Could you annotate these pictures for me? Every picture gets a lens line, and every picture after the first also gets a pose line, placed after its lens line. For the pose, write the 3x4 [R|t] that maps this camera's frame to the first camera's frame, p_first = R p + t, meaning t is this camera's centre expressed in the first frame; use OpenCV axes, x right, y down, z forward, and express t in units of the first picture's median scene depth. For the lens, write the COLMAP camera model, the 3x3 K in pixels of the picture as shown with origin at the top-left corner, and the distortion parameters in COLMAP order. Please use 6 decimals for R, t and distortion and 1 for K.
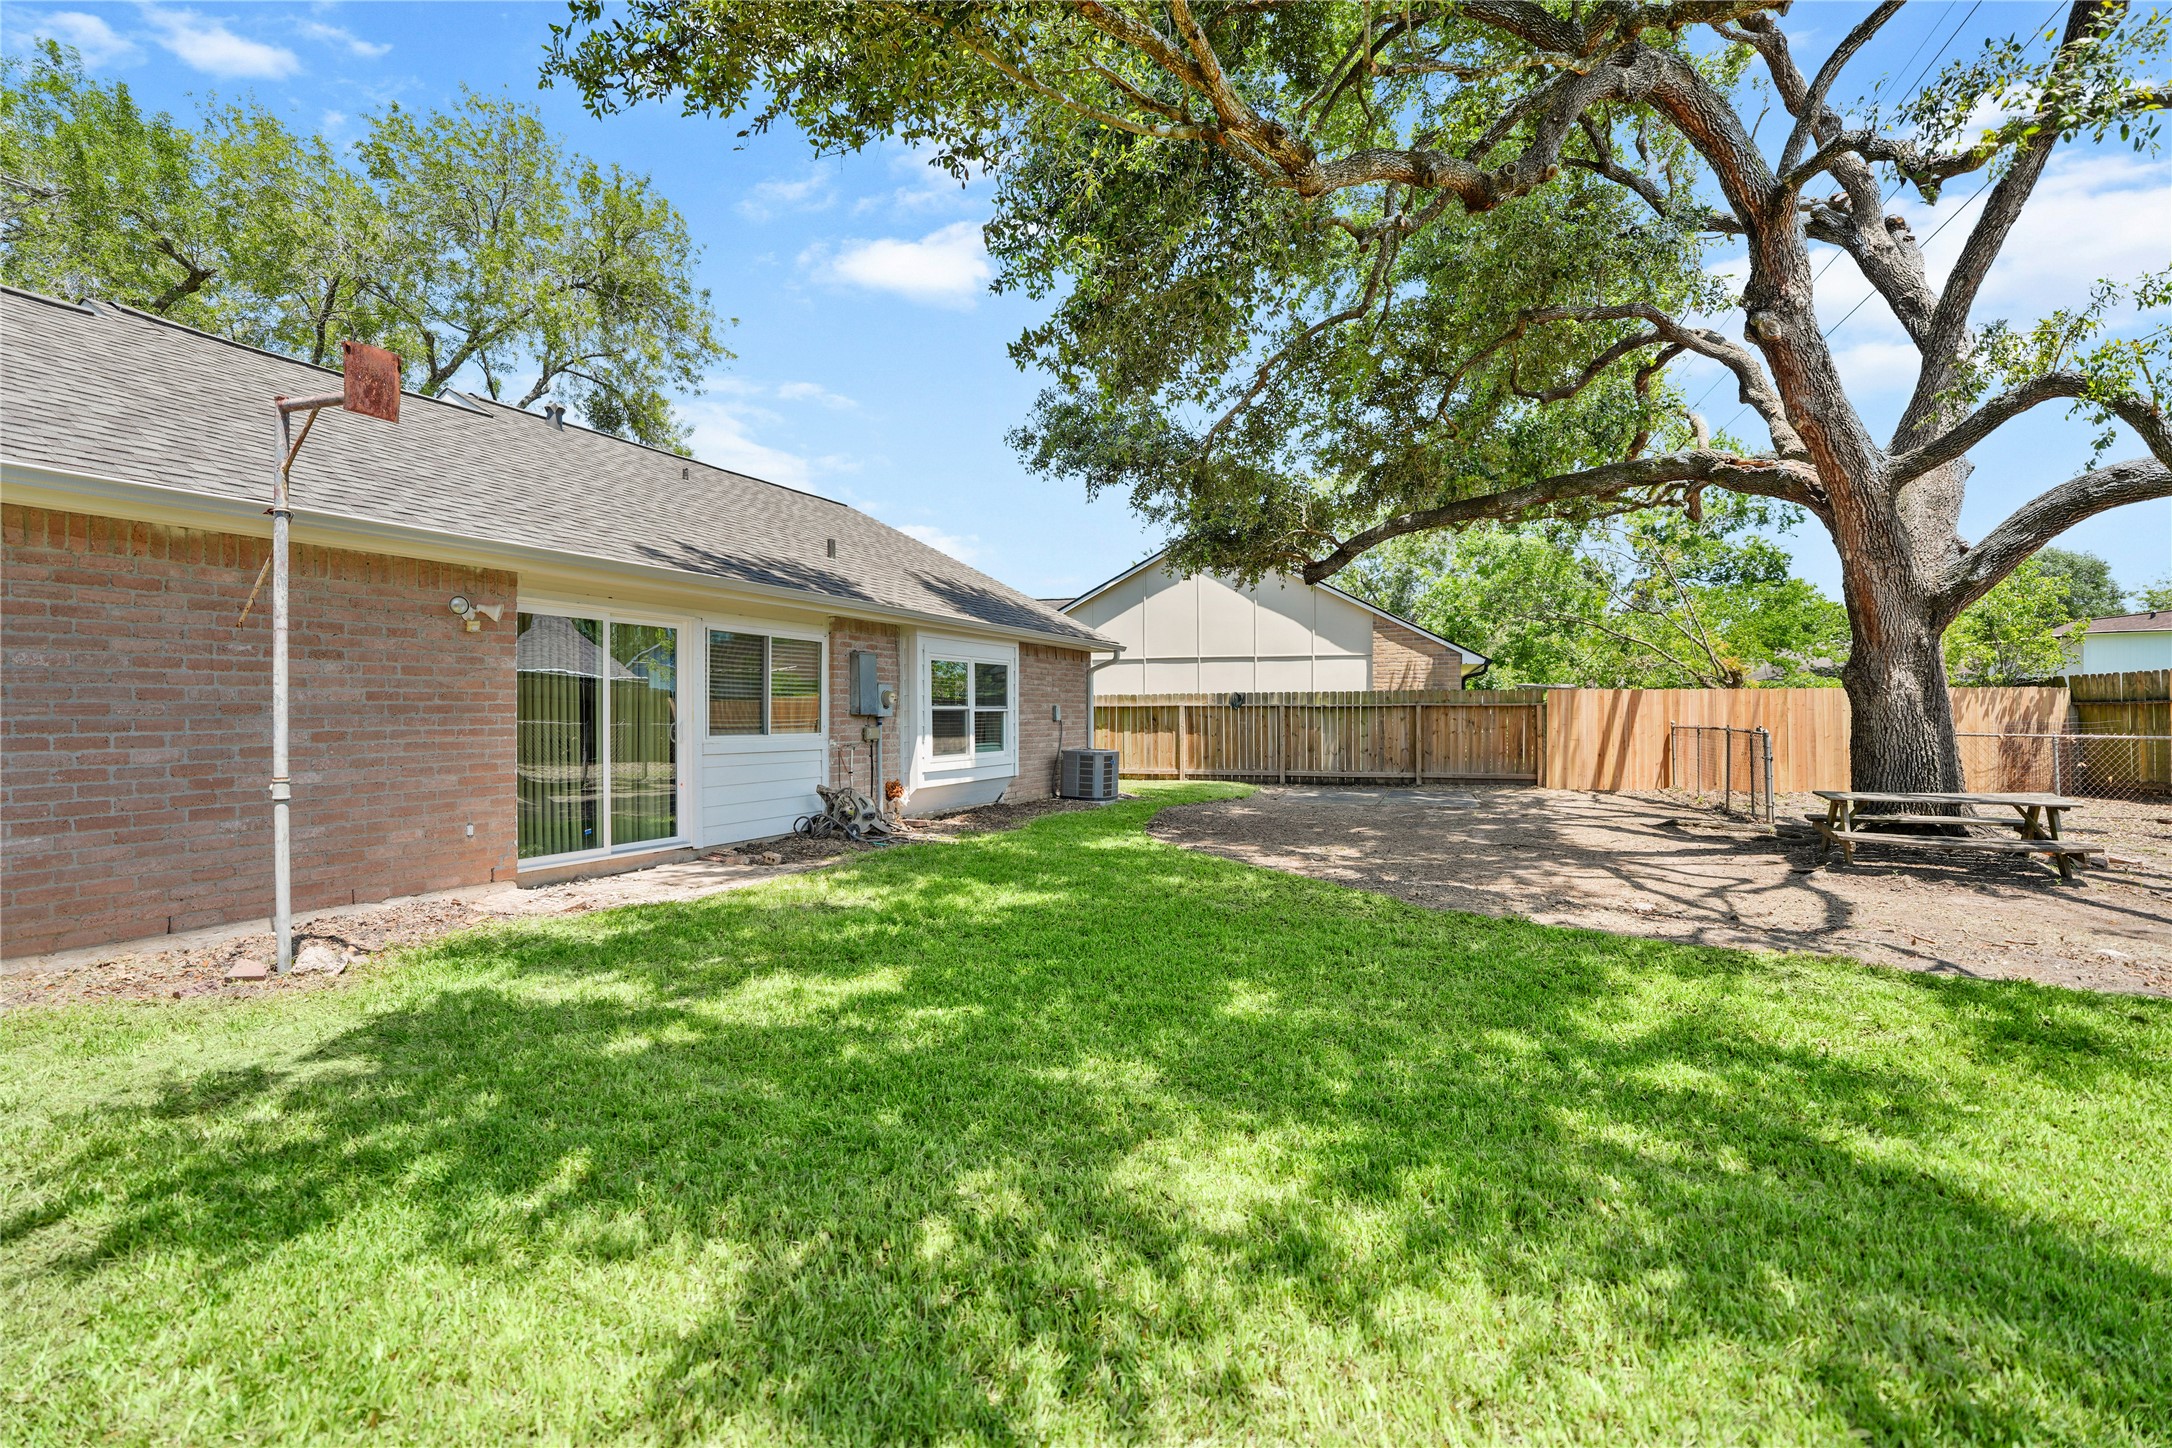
lens RADIAL K [[1024.3, 0, 1092.2], [0, 1024.3, 727.0], [0, 0, 1]] dist [-0.000524, -0.000031]
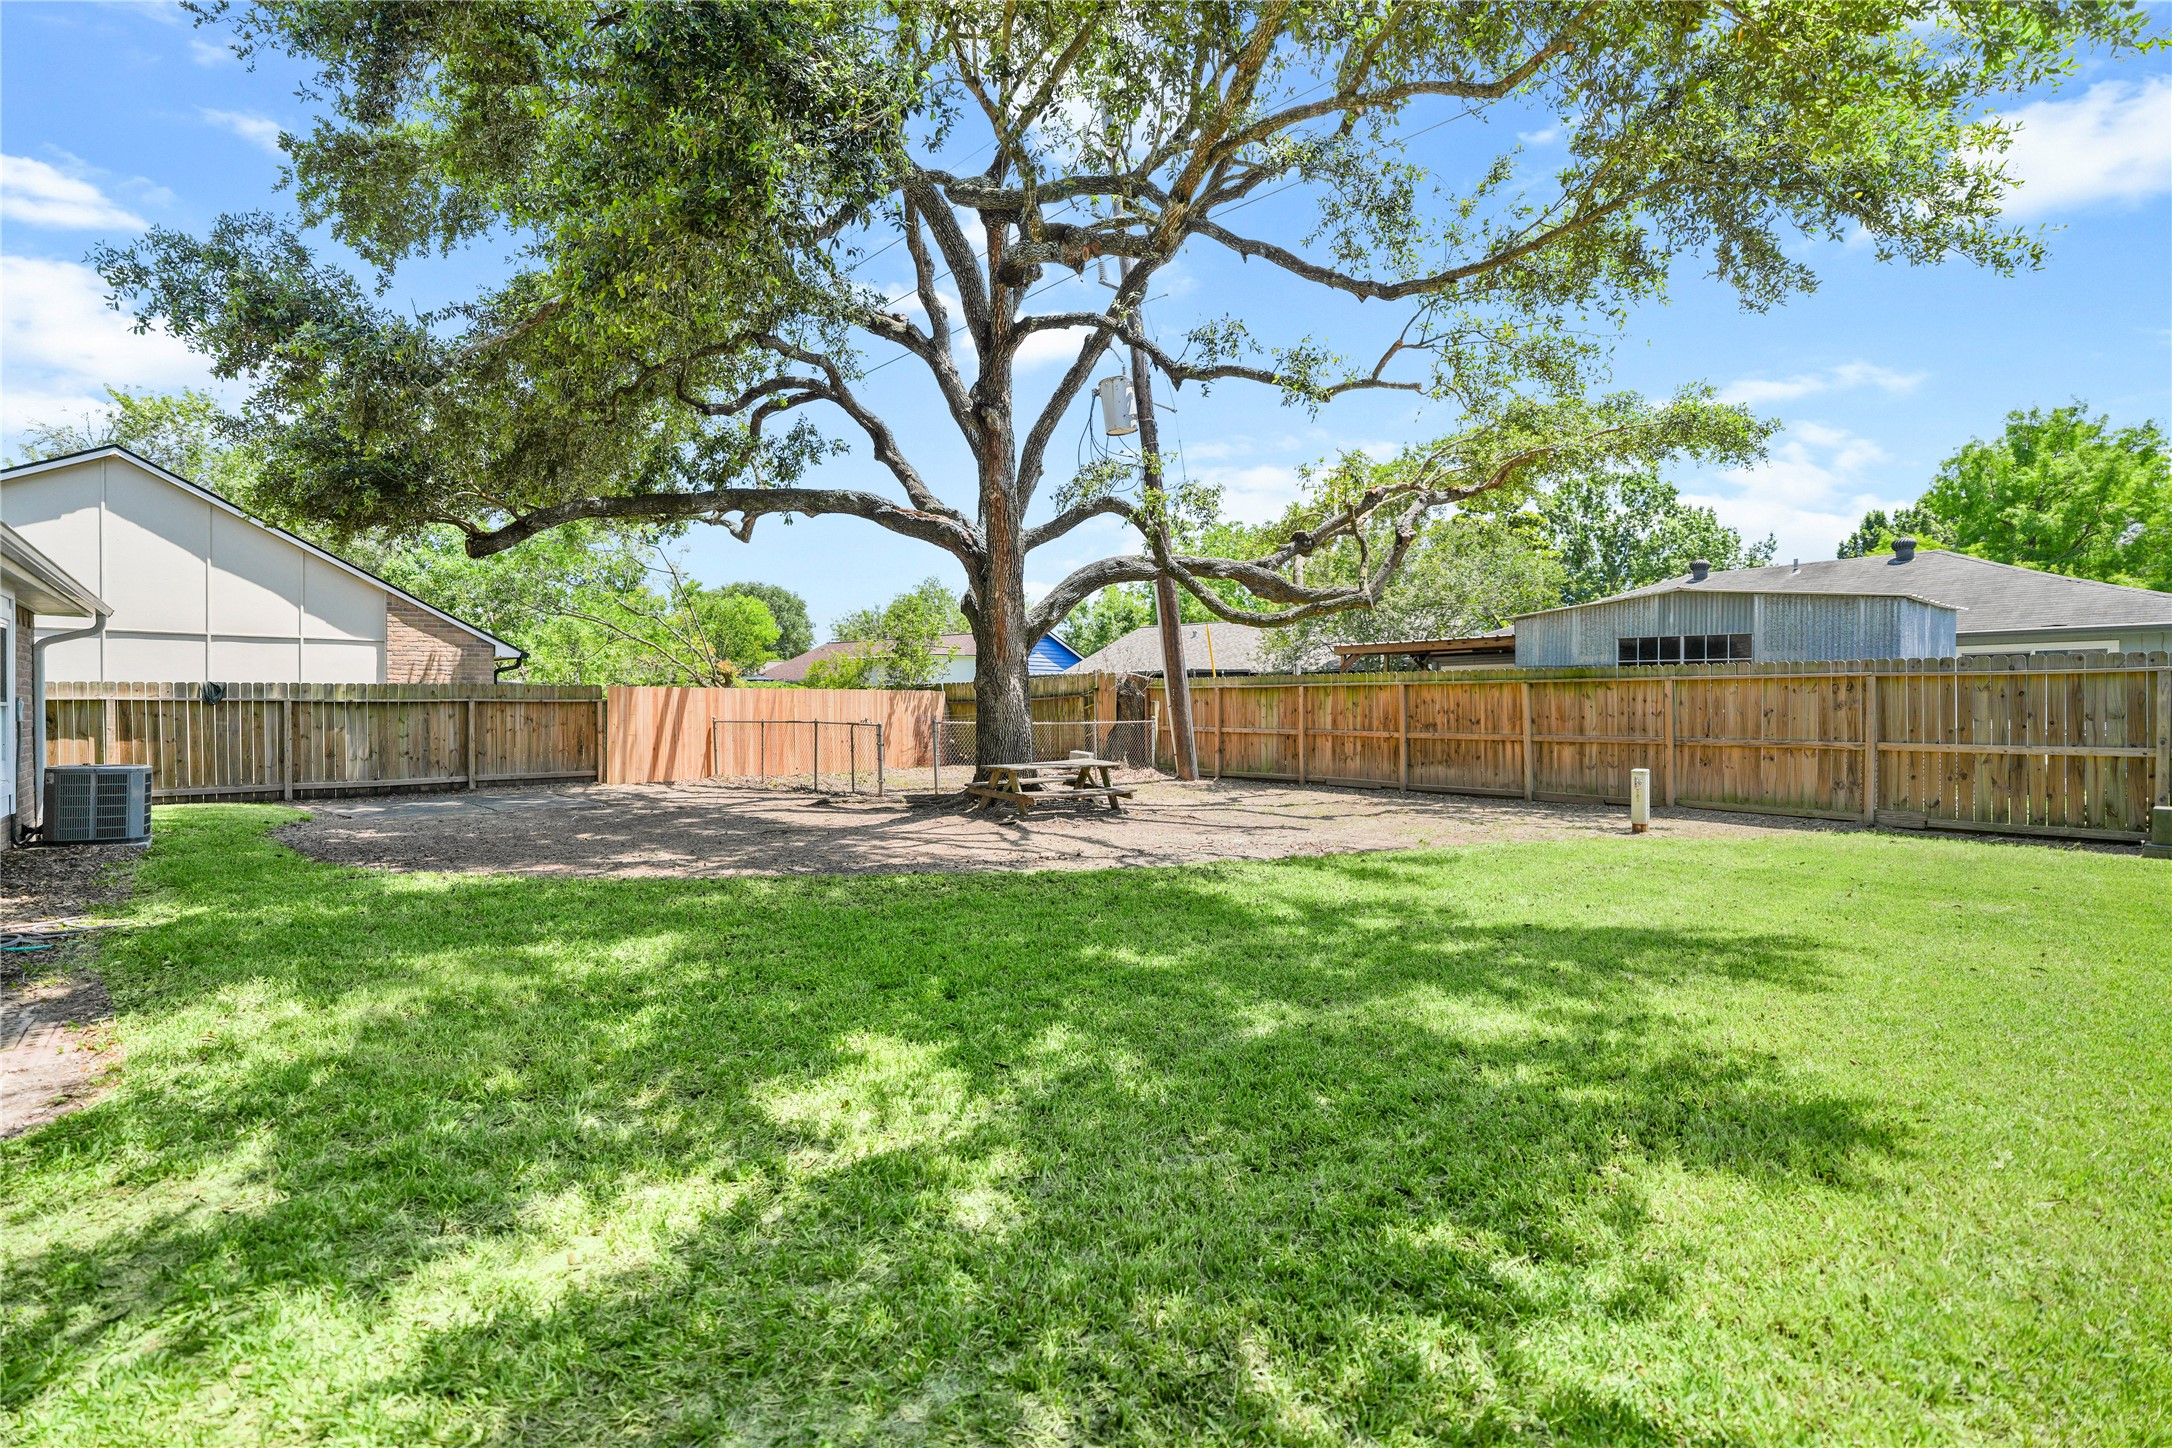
lens RADIAL K [[997.0, 0, 1094.9], [0, 997.0, 712.4], [0, 0, 1]] dist [-0.003815, -0.000061]
pose [[0.513040, -0.003505, 0.858358, -0.150224], [0.013547, 0.999900, -0.004014, -0.000291], [-0.858258, 0.013688, 0.513036, 0.081627]]
